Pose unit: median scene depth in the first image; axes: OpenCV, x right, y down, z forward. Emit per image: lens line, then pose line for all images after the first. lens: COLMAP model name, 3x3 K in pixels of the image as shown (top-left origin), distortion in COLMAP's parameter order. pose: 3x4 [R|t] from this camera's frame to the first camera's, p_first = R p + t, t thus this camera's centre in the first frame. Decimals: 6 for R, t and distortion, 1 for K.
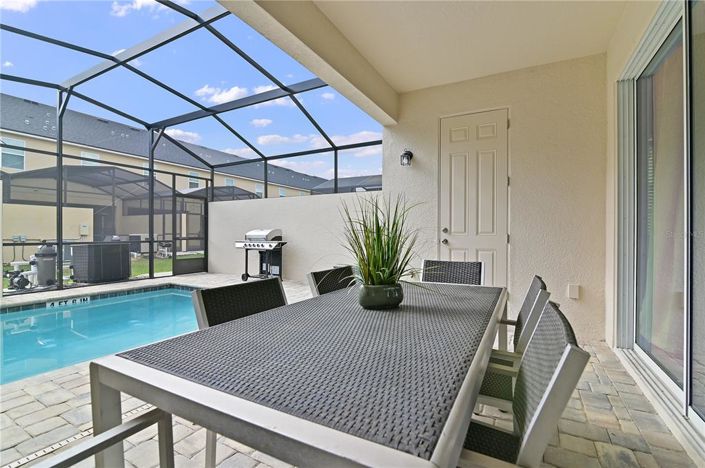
lens RADIAL K [[331.8, 0, 354.8], [0, 331.8, 236.3], [0, 0, 1]] dist [-0.024738, 0.002137]
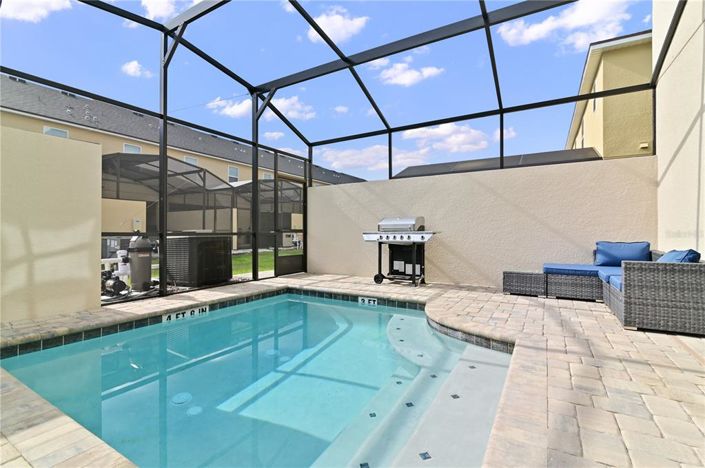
lens RADIAL K [[331.8, 0, 346.9], [0, 331.8, 230.6], [0, 0, 1]] dist [-0.024738, 0.002137]
pose [[0.999078, -0.005296, -0.042602, -0.384129], [0.004547, 0.999834, -0.017661, 0.025380], [0.042688, 0.017451, 0.998936, 0.222596]]
